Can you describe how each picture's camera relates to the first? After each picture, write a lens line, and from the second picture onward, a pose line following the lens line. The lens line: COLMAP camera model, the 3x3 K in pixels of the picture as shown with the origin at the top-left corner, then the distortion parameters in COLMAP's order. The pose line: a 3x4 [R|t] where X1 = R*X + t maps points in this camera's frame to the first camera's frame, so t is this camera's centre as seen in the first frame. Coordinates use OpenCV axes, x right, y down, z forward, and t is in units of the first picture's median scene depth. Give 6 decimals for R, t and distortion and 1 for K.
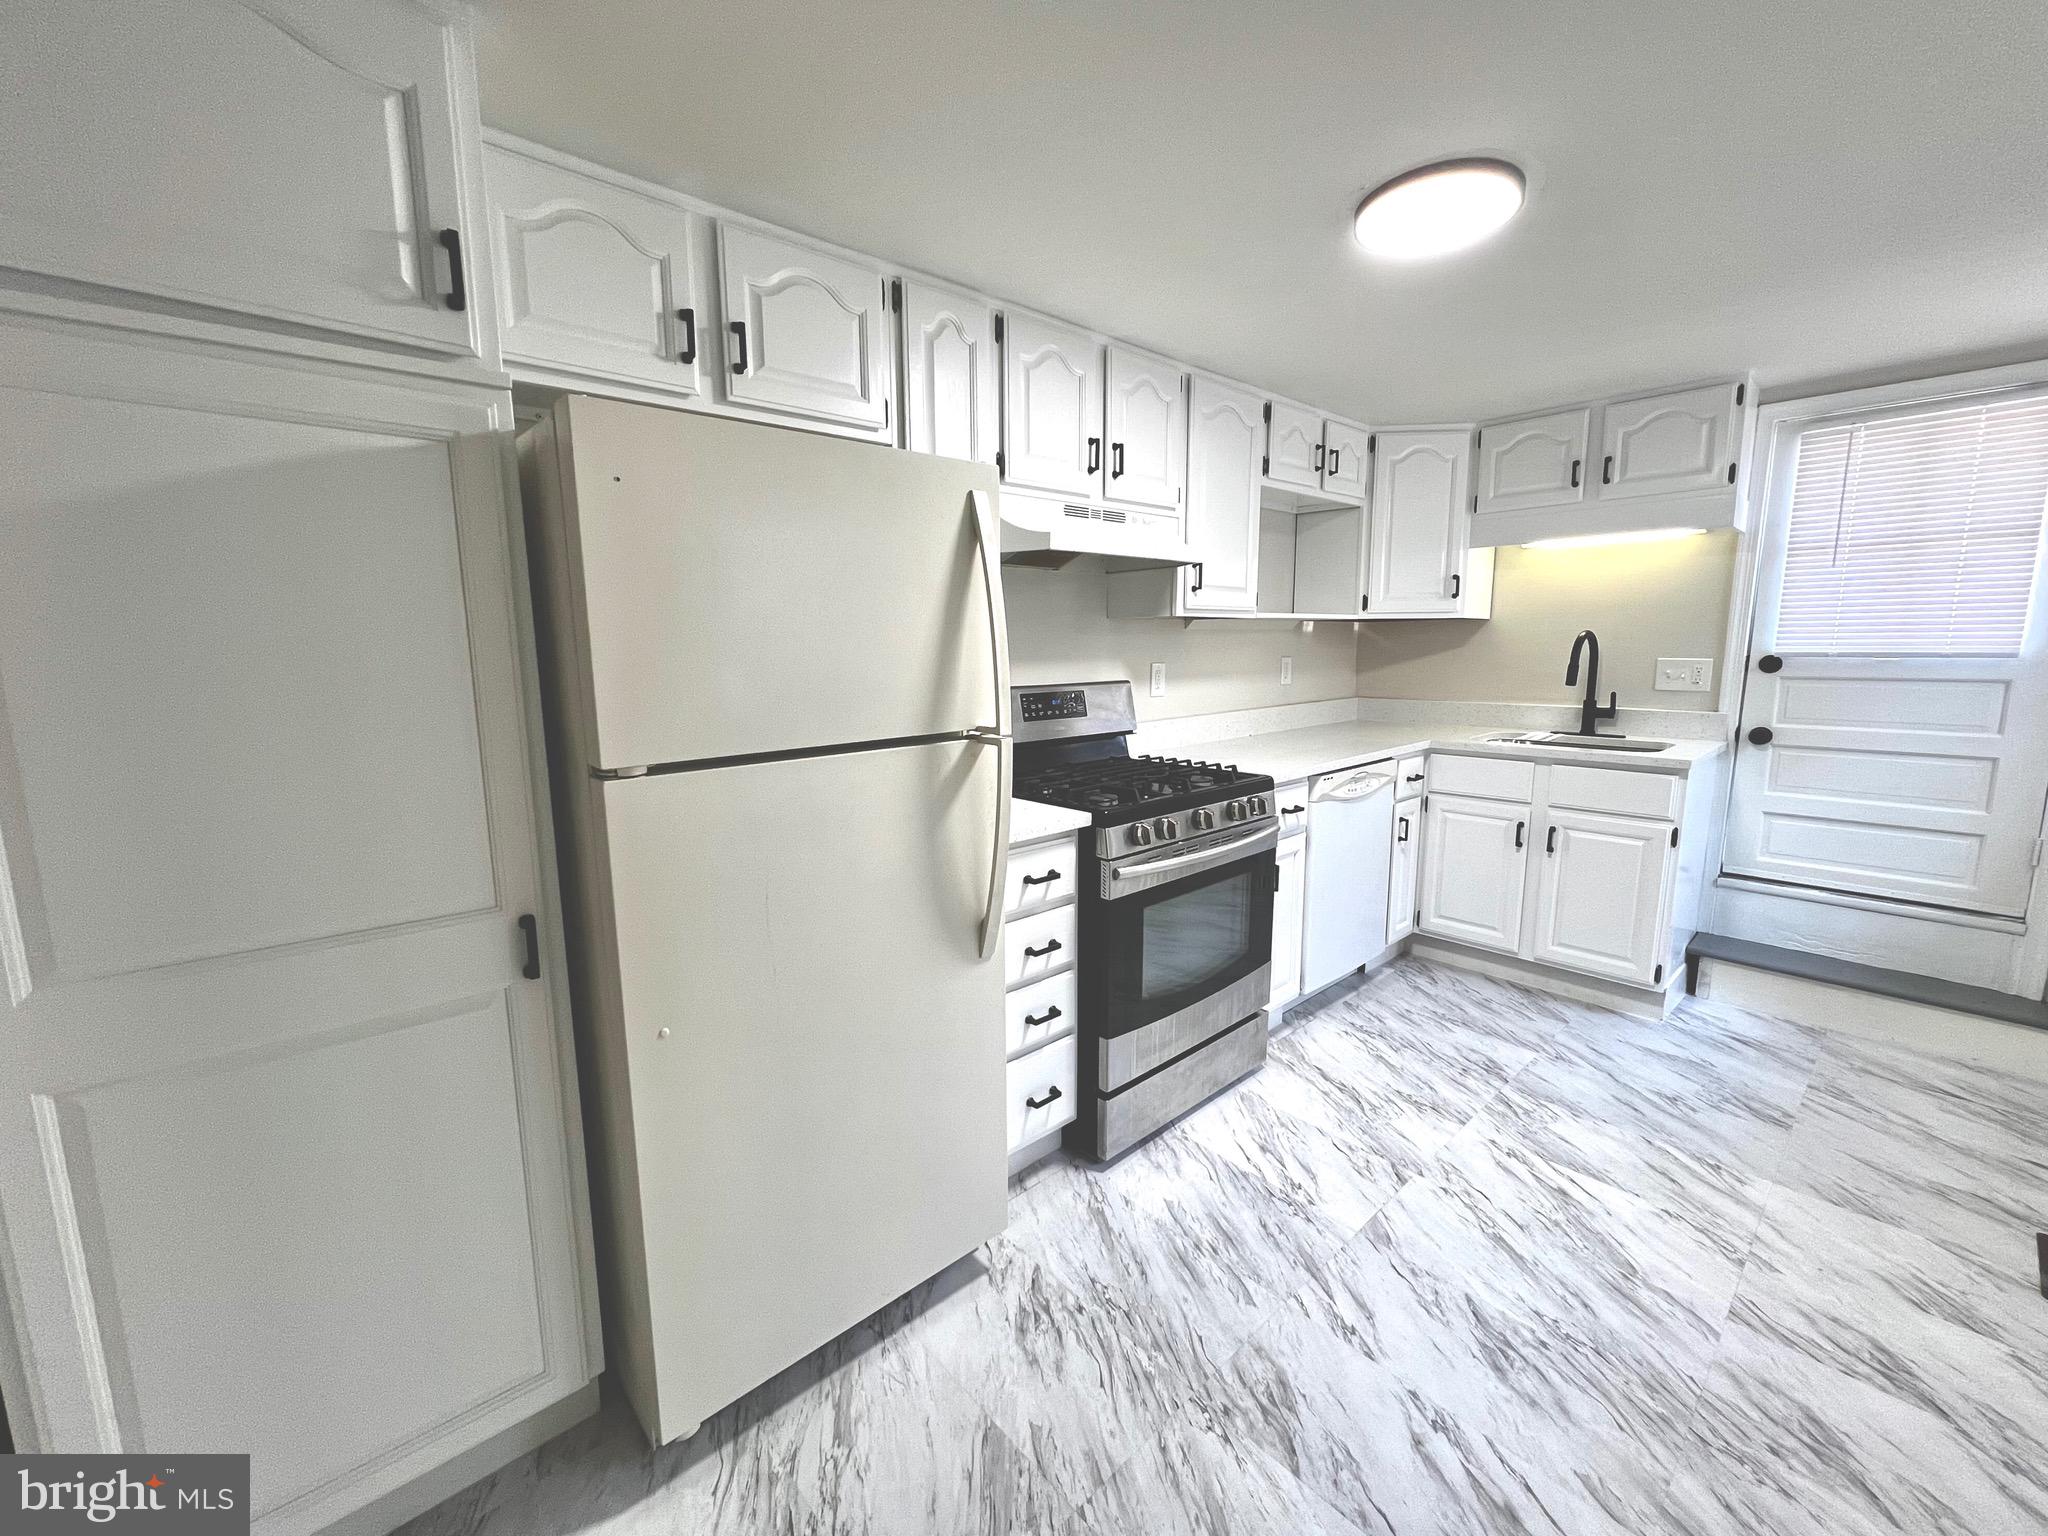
lens RADIAL K [[838.2, 0, 1024.0], [0, 838.2, 768.0], [0, 0, 1]] dist [-0.002650, 0.000515]
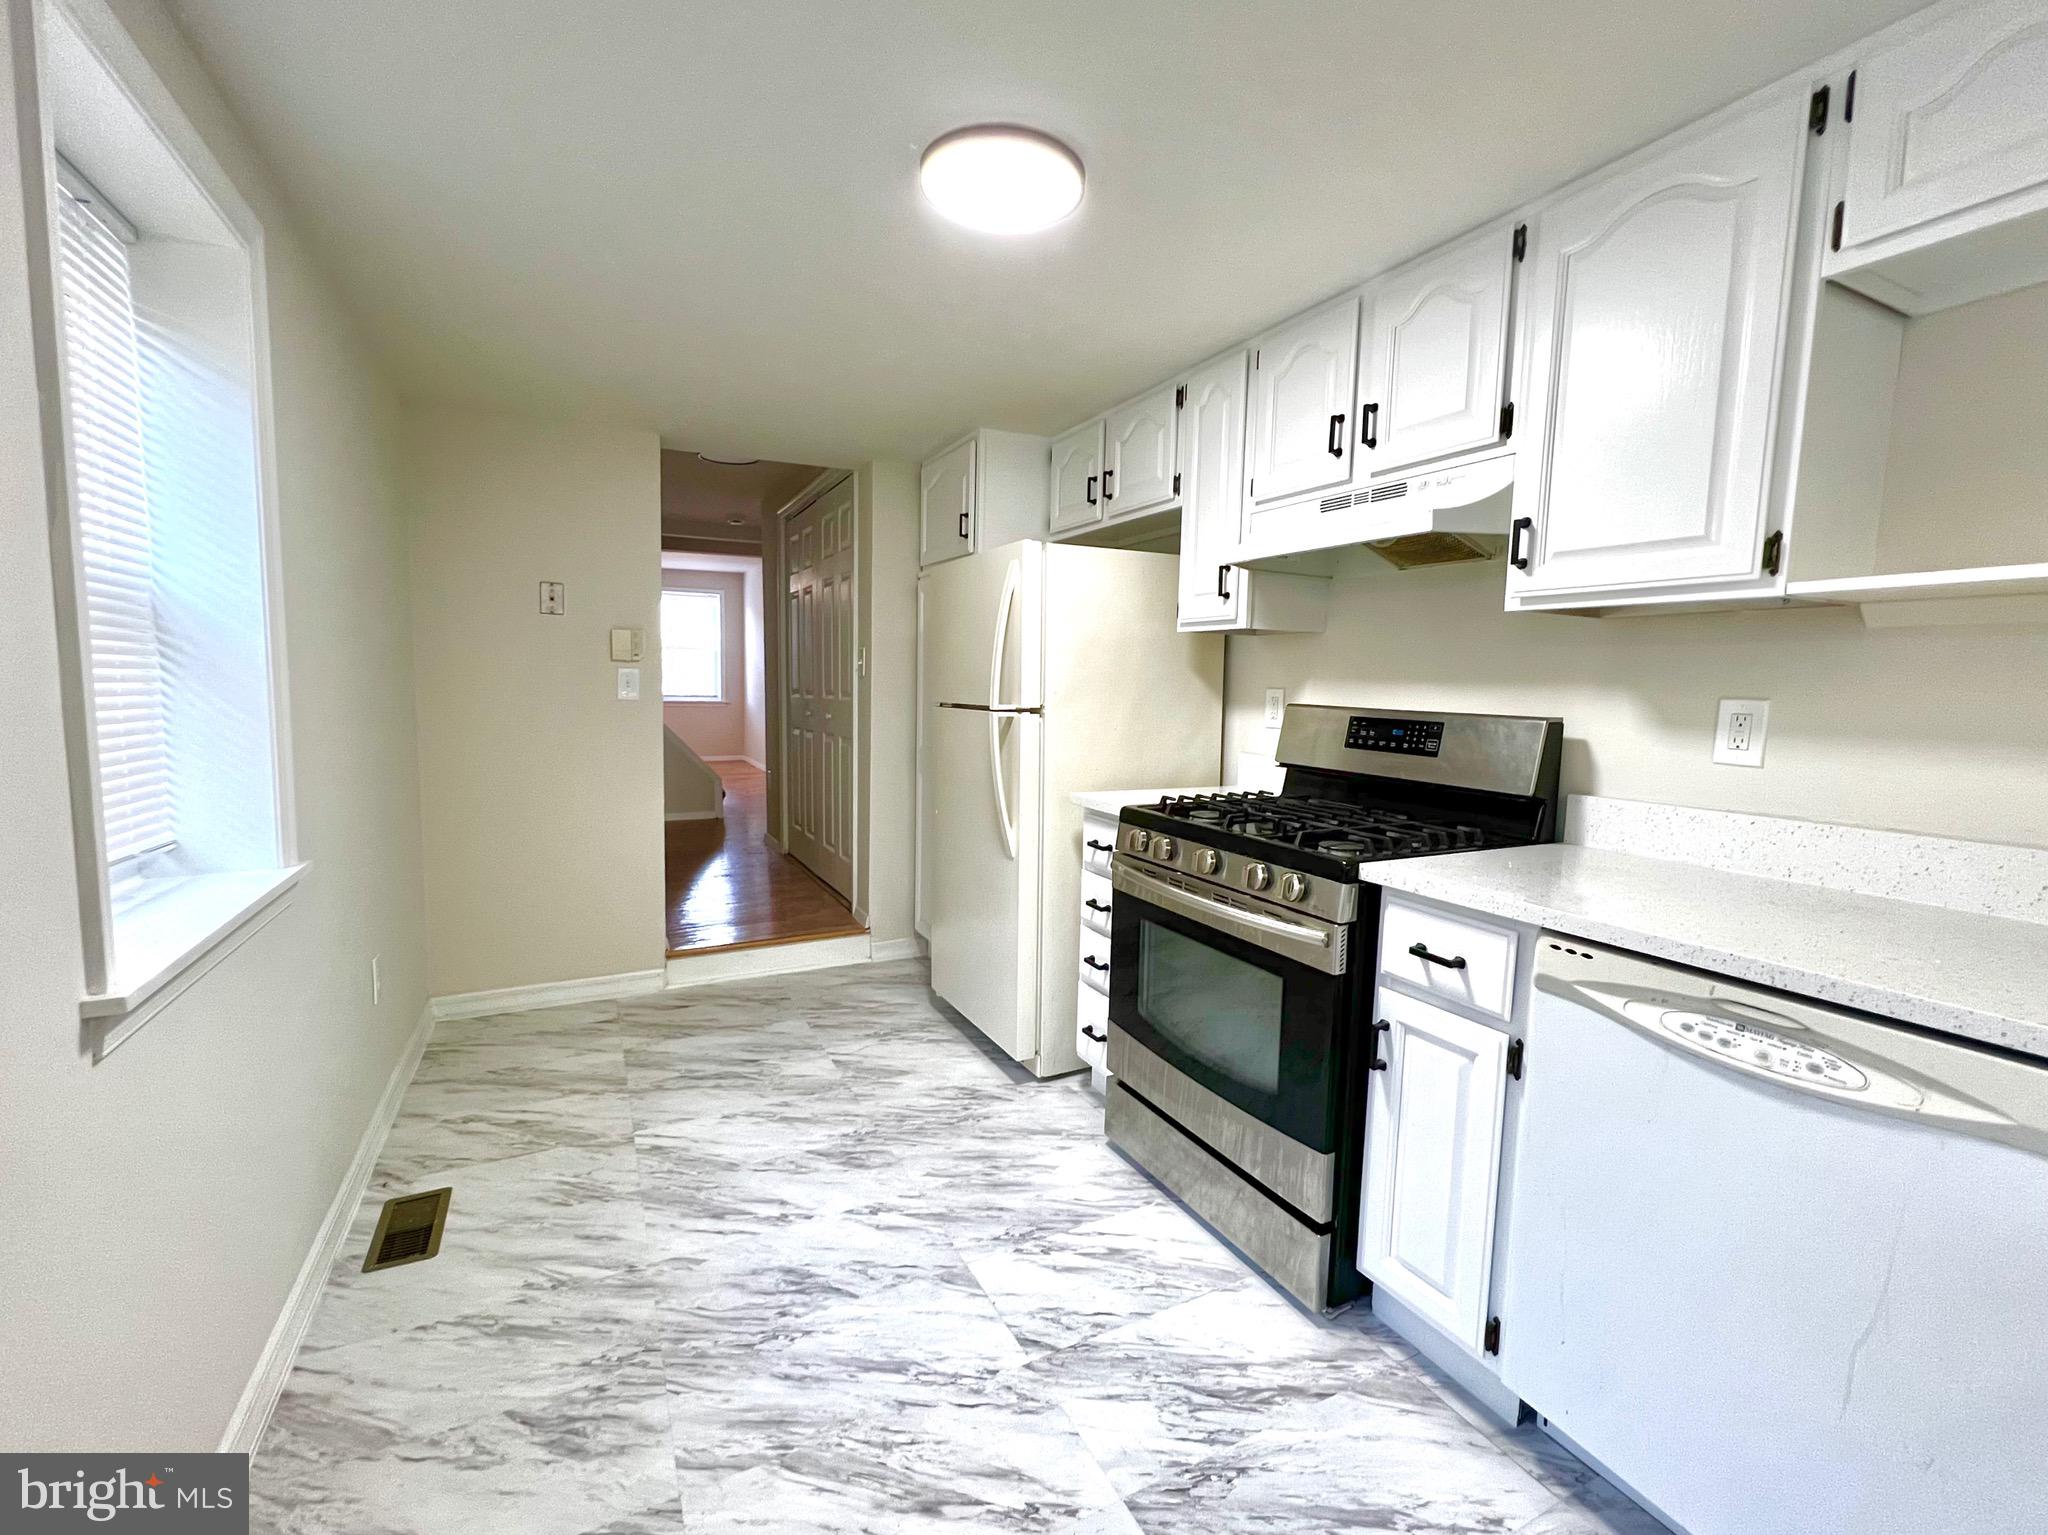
lens RADIAL K [[894.8, 0, 1024.0], [0, 894.8, 767.5], [0, 0, 1]] dist [-0.001627, 0.000009]
pose [[-0.268719, 0.095286, -0.958494, 1.319518], [-0.163424, 0.976158, 0.142859, -0.151953], [0.949254, 0.195030, -0.246740, 1.223423]]
